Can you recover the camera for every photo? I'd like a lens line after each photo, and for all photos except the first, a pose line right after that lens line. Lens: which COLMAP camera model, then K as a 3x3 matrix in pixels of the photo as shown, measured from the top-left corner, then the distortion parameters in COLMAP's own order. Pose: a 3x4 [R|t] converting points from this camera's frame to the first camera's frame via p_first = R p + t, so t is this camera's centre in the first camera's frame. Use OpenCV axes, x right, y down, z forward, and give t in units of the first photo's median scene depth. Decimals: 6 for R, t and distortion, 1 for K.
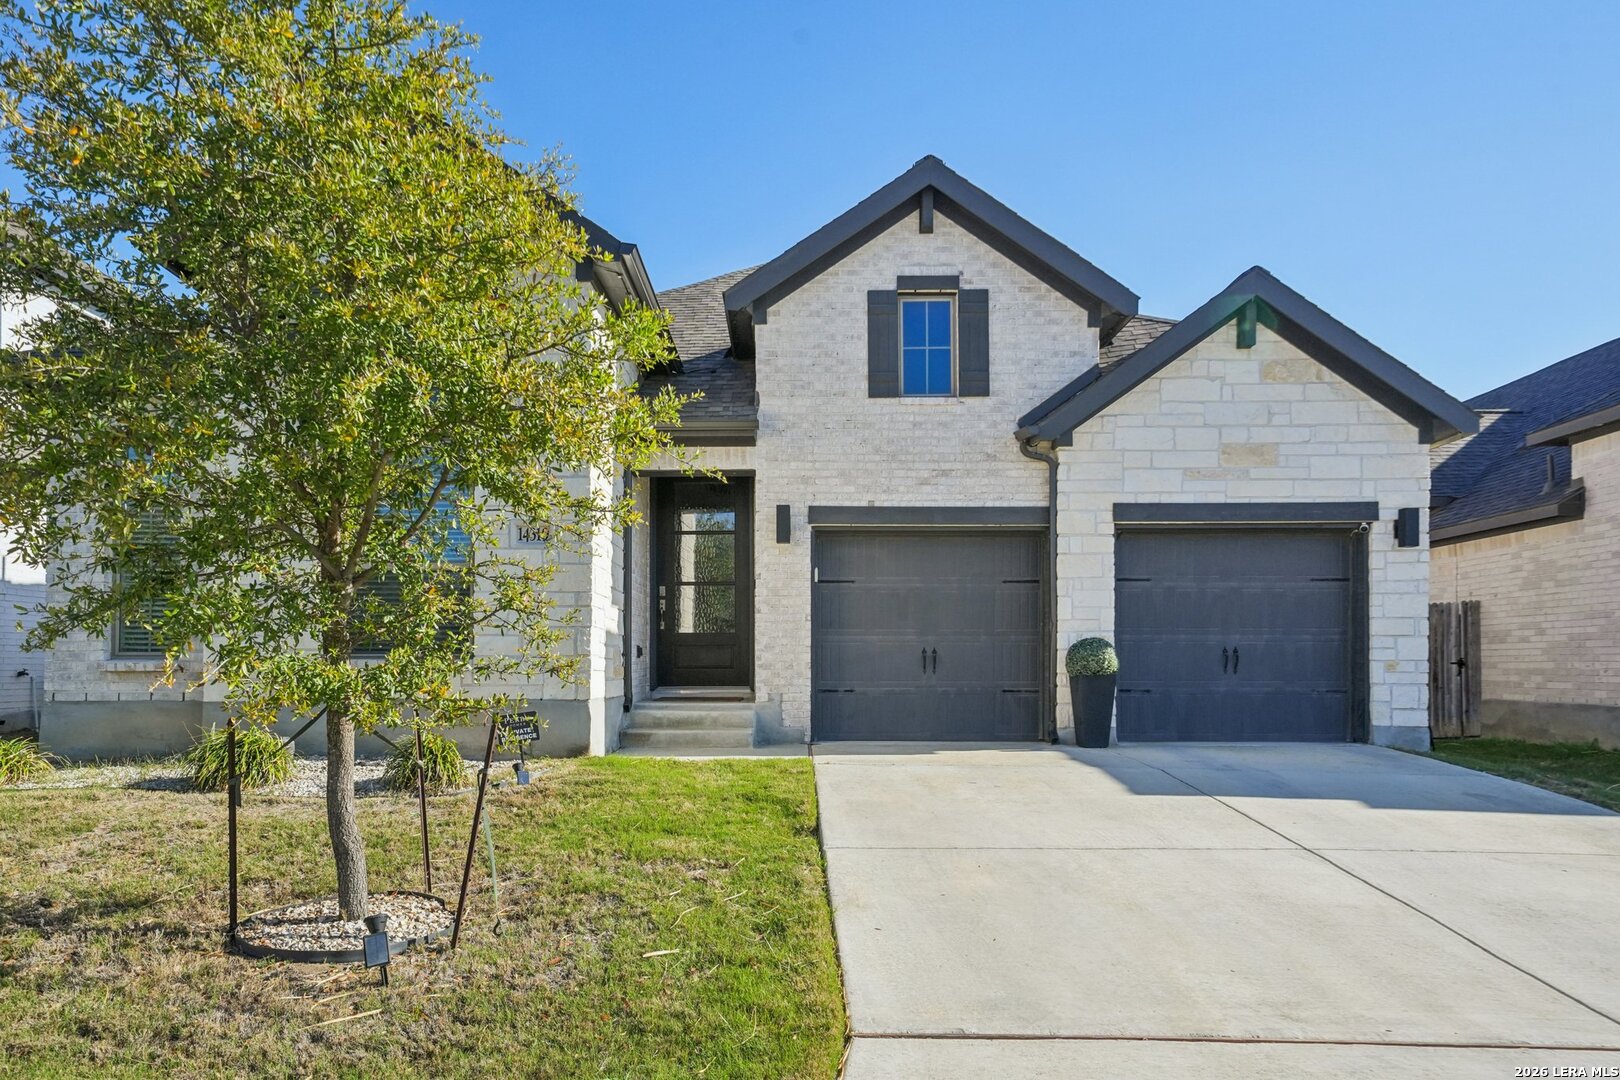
lens RADIAL K [[1030.7, 0, 814.8], [0, 1030.7, 640.5], [0, 0, 1]] dist [0.033359, 0.000555]
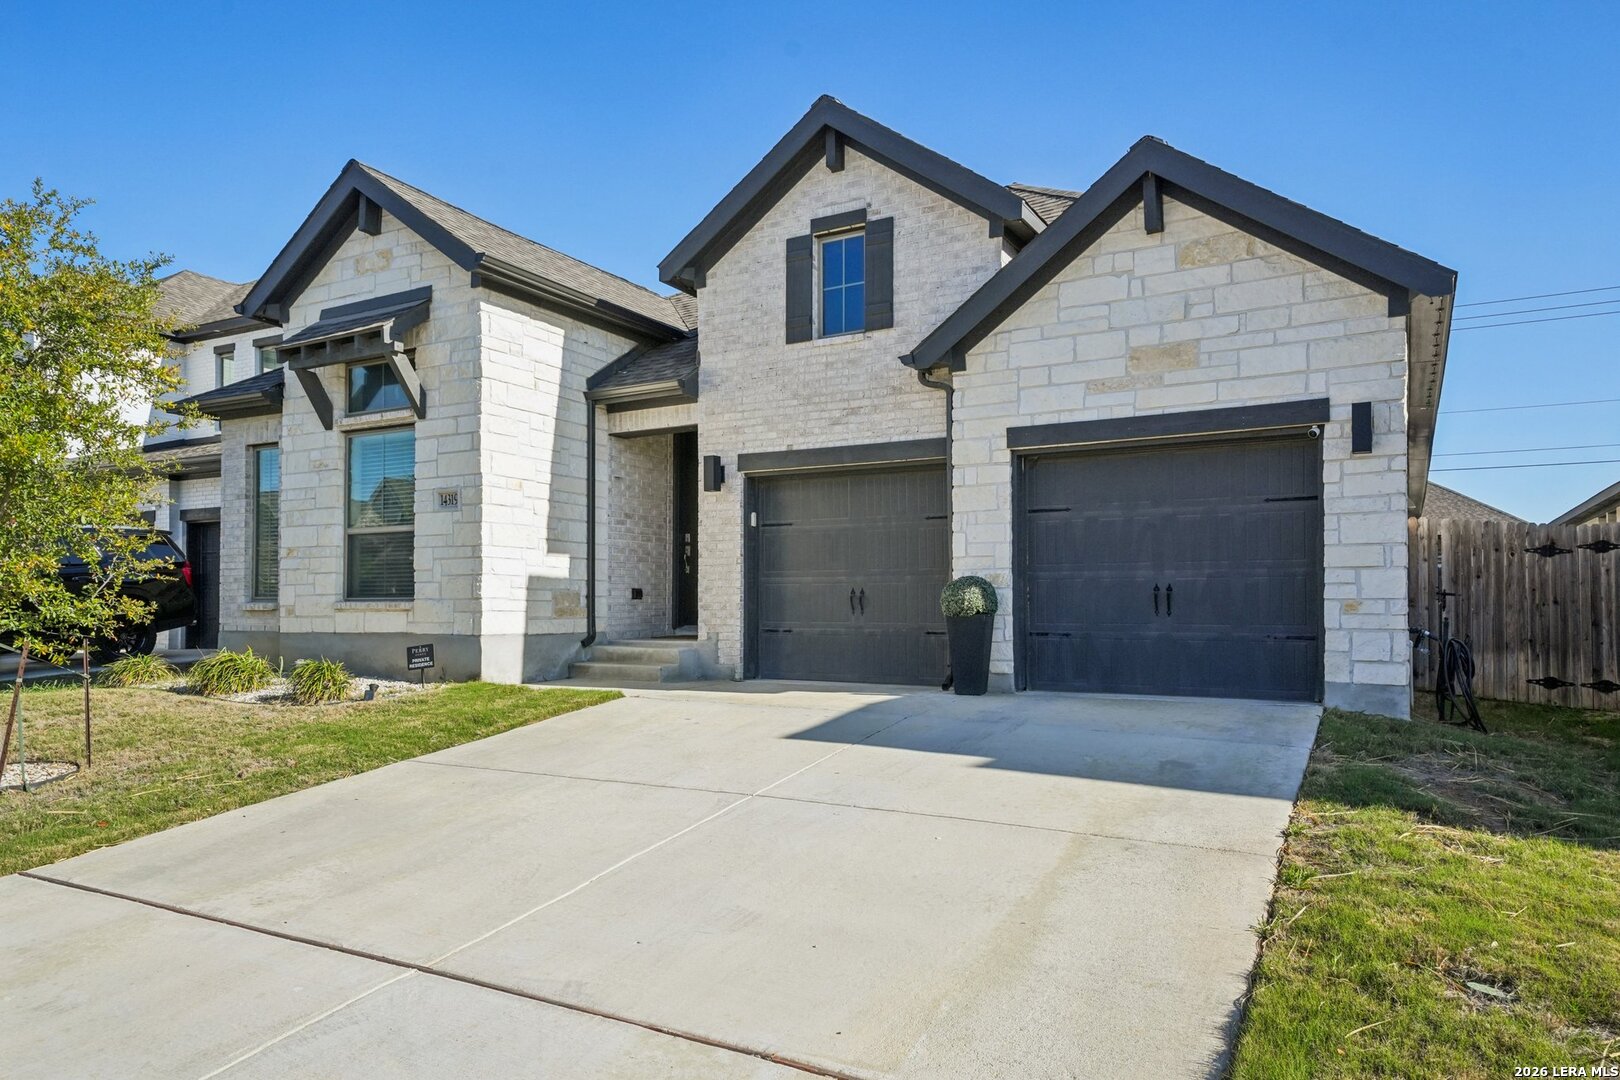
lens RADIAL K [[1073.6, 0, 812.3], [0, 1073.6, 580.5], [0, 0, 1]] dist [0.037522, 0.000093]
pose [[0.862695, -0.012633, -0.505567, 0.609053], [0.013475, 0.999907, -0.001991, 0.001167], [0.505545, -0.005095, 0.862785, 0.092999]]
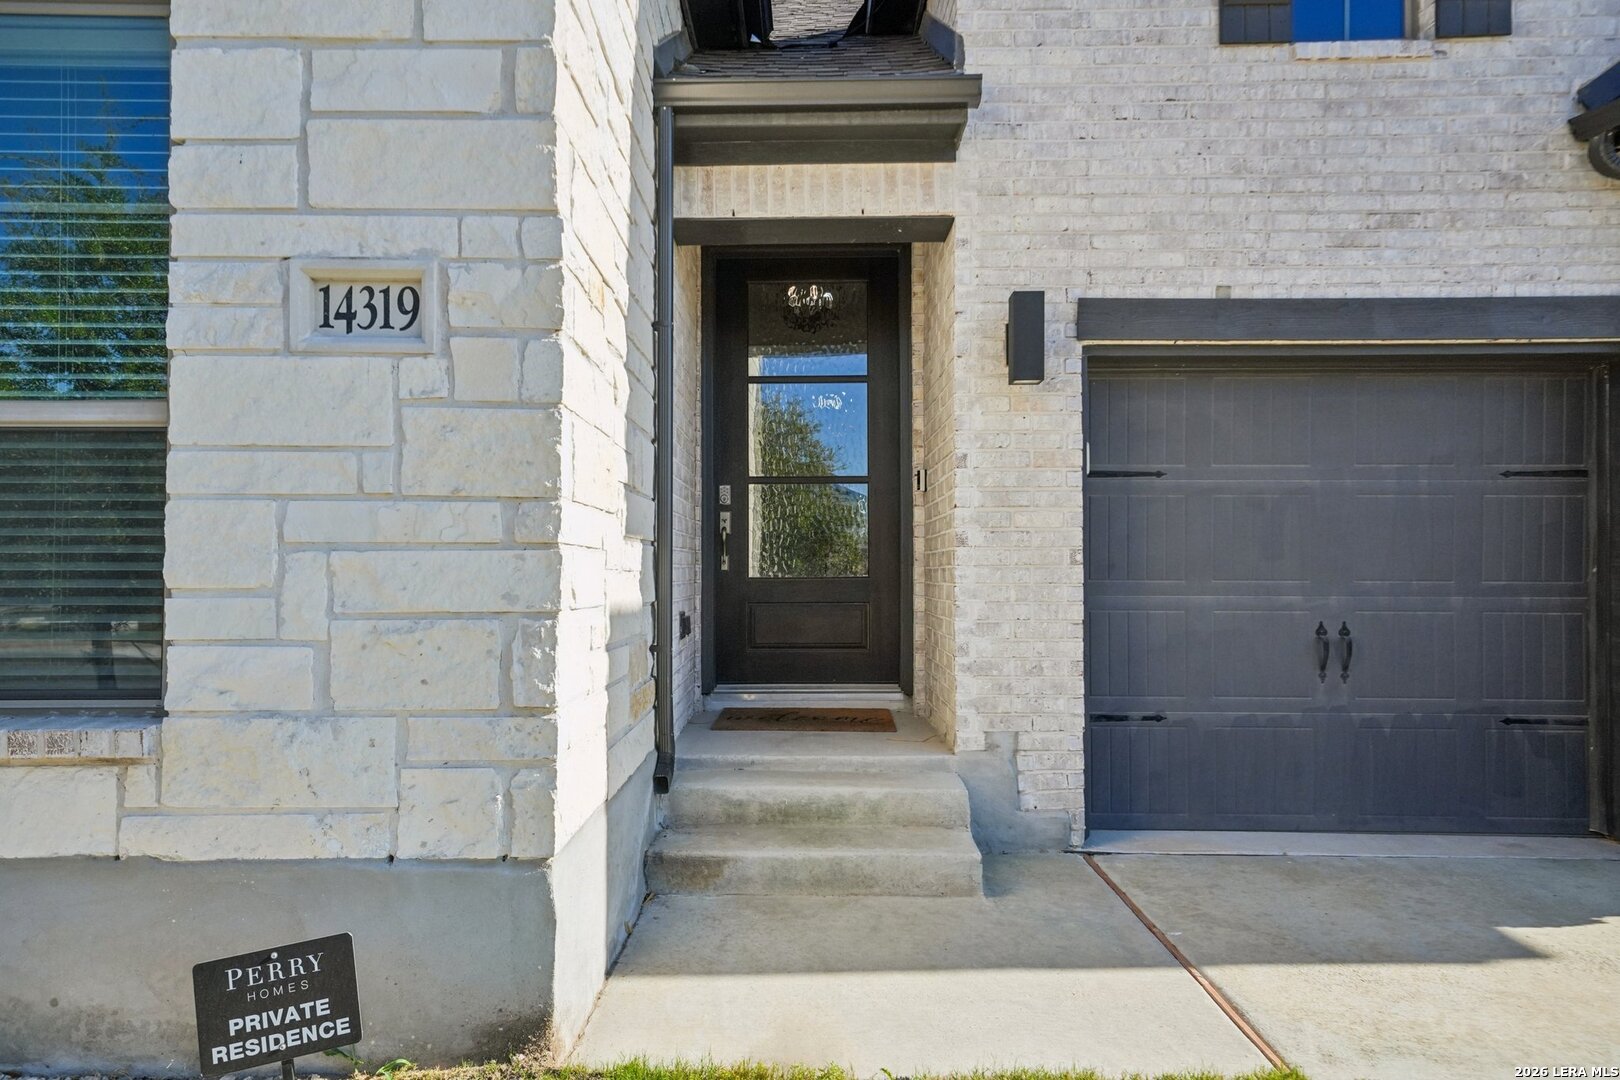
lens RADIAL K [[986.1, 0, 803.5], [0, 986.1, 544.0], [0, 0, 1]] dist [0.029491, 0.001308]
pose [[0.999889, 0.001073, -0.014847, -0.114732], [-0.001036, 0.999996, 0.002539, -0.028227], [0.014849, -0.002523, 0.999887, 0.581114]]
